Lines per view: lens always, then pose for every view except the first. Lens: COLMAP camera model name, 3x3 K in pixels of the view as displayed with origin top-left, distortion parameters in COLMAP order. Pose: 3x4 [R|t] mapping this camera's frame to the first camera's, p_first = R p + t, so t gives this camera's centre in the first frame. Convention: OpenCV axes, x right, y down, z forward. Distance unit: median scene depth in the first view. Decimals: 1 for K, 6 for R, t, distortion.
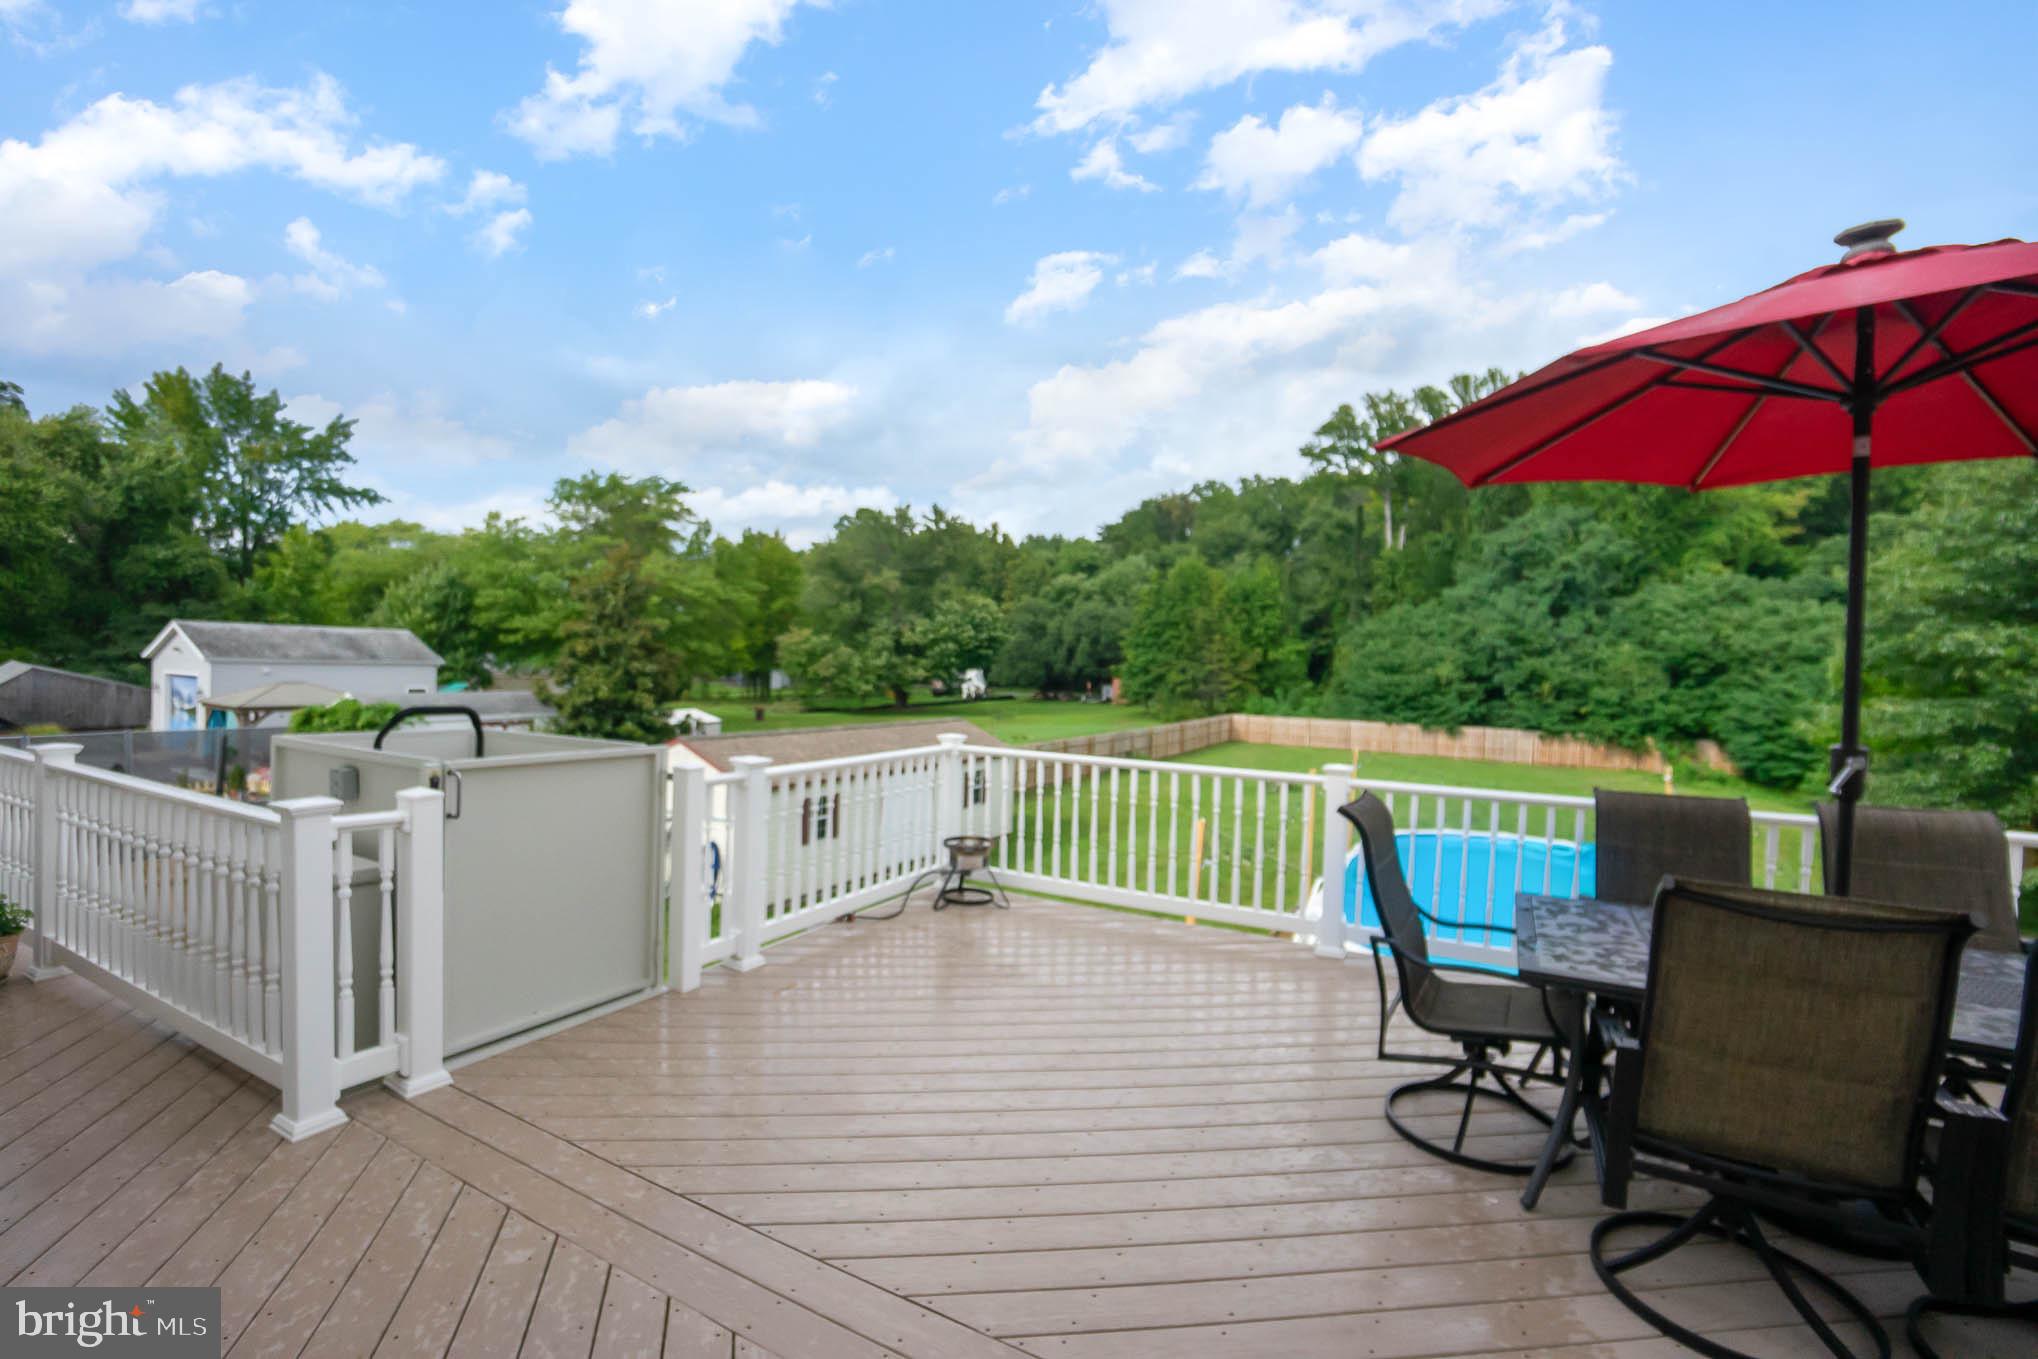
lens RADIAL K [[897.9, 0, 1006.8], [0, 897.9, 670.9], [0, 0, 1]] dist [-0.065044, 0.024701]
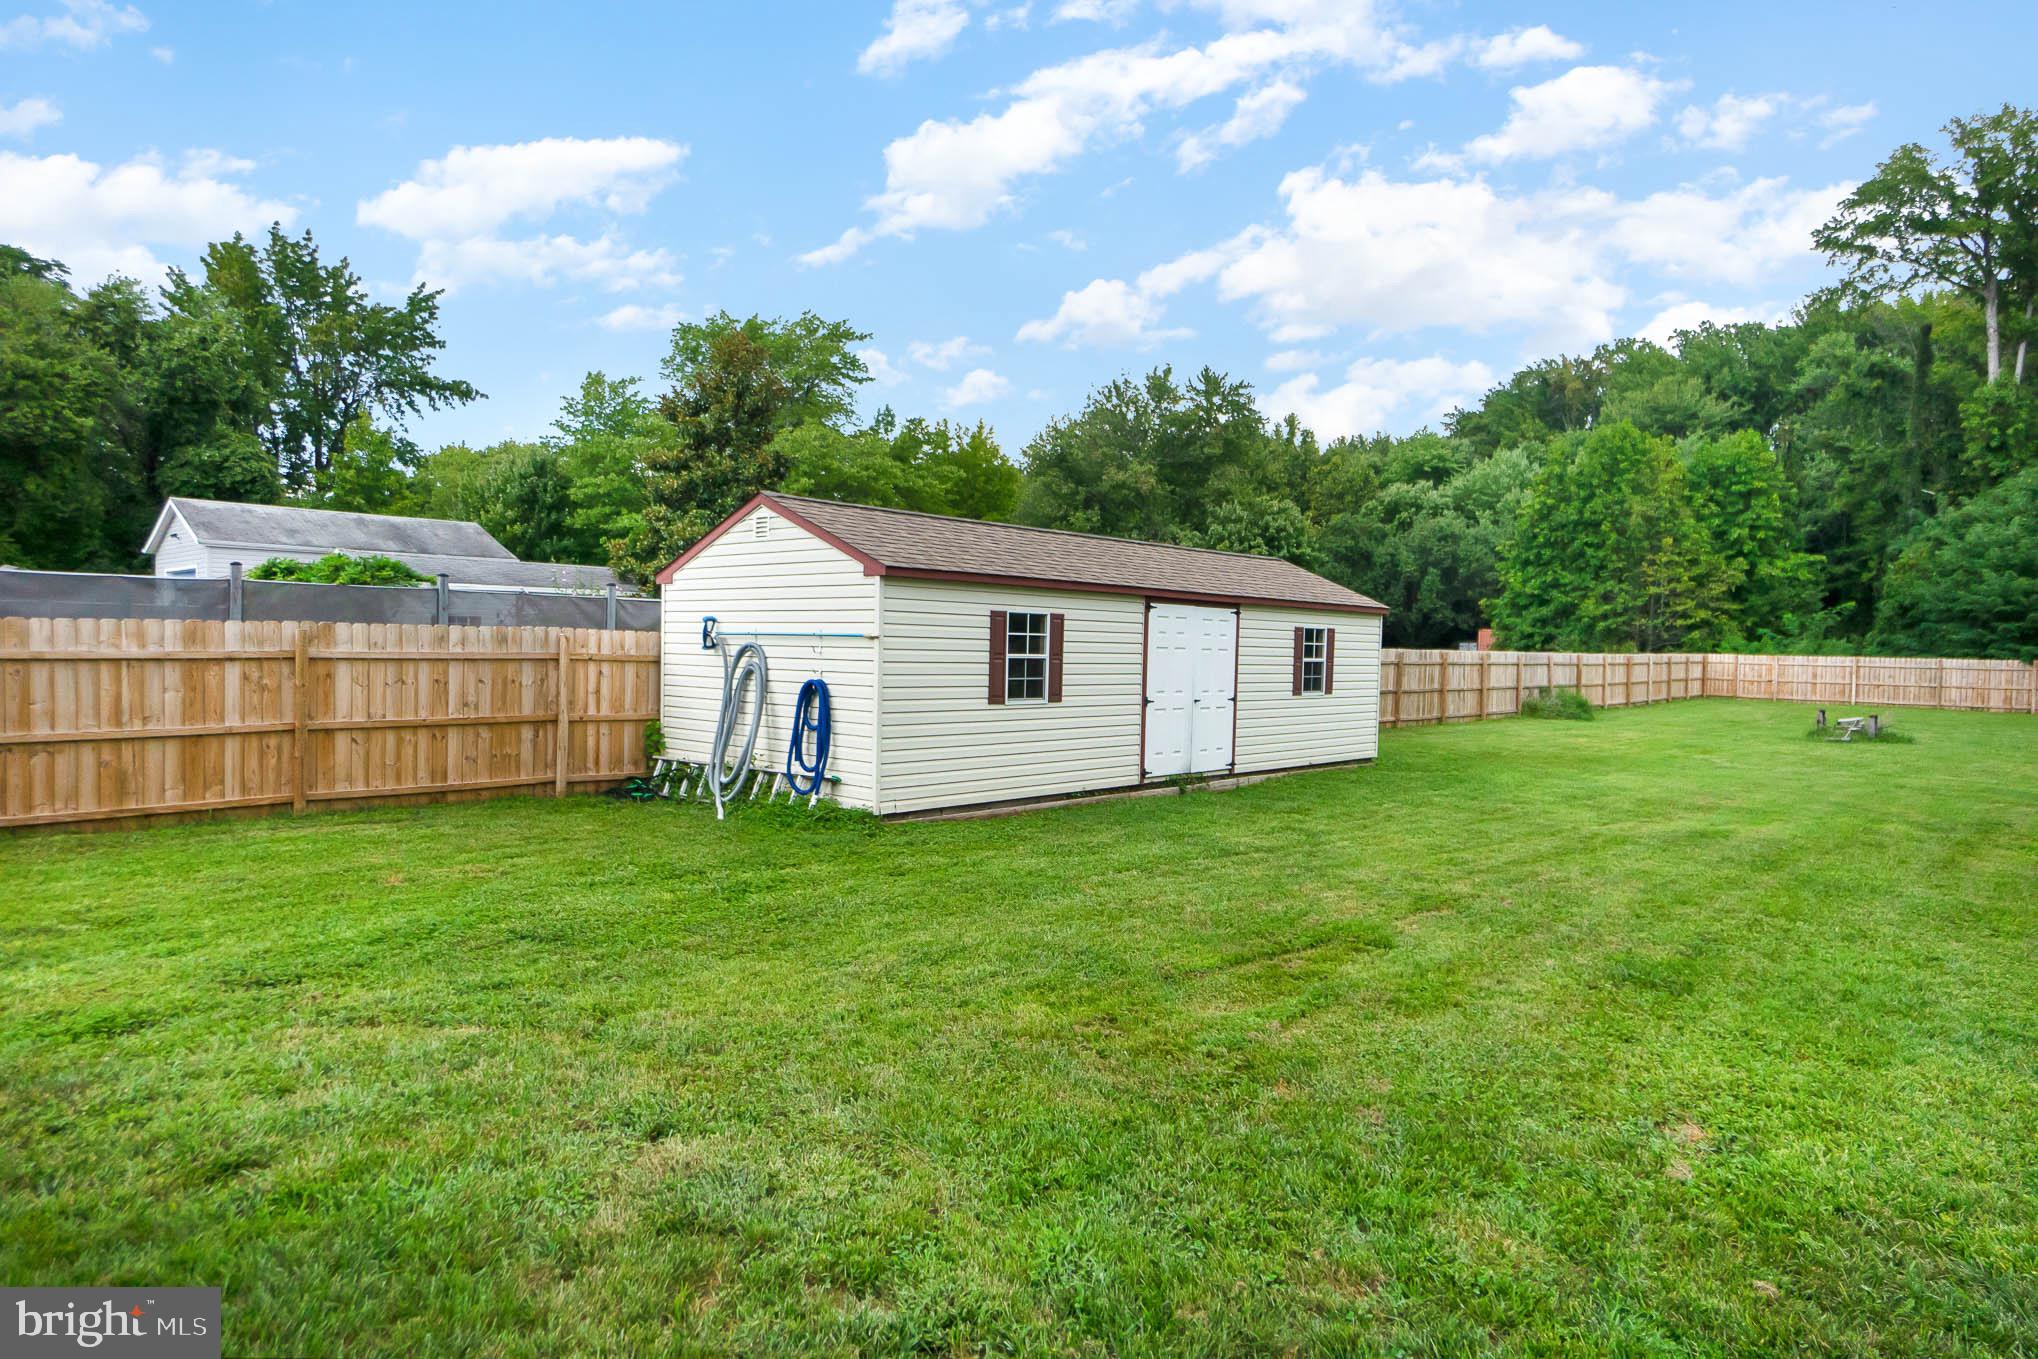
lens RADIAL K [[1200.3, 0, 1011.9], [0, 1200.3, 678.2], [0, 0, 1]] dist [-0.014697, 0.021249]
pose [[0.972582, -0.003845, -0.232530, -0.014660], [0.007092, 0.999889, 0.013129, 0.042883], [0.232454, -0.014418, 0.972500, 0.083662]]
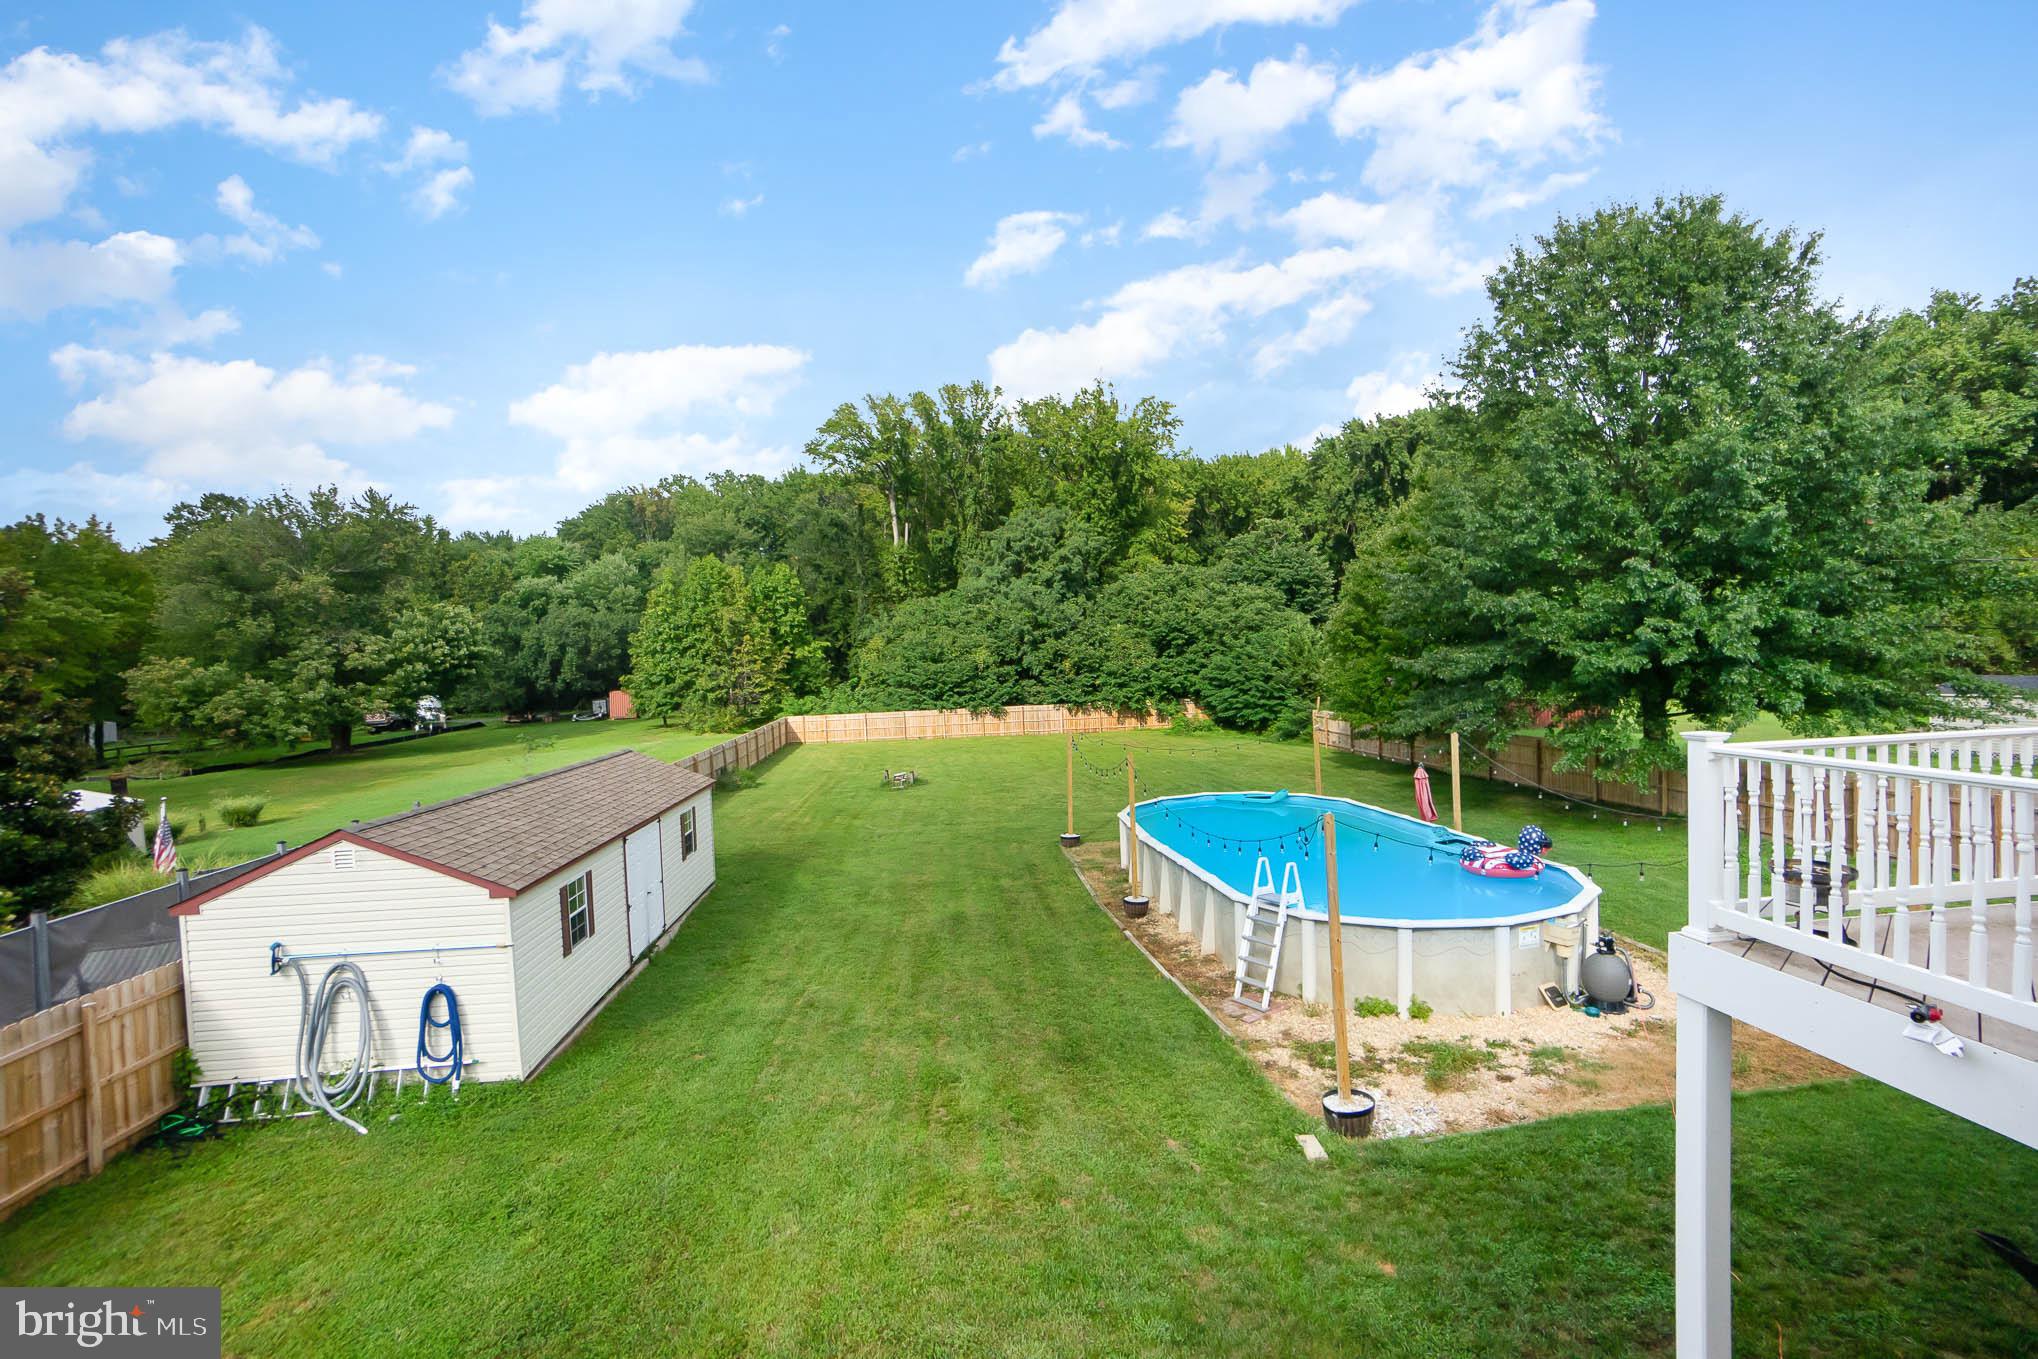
lens RADIAL K [[897.9, 0, 1006.8], [0, 897.9, 670.9], [0, 0, 1]] dist [-0.065044, 0.024701]
pose [[0.819481, -0.073060, 0.568431, -0.080171], [0.073482, 0.997049, 0.022213, -0.003582], [-0.568376, 0.023566, 0.822431, 0.062369]]
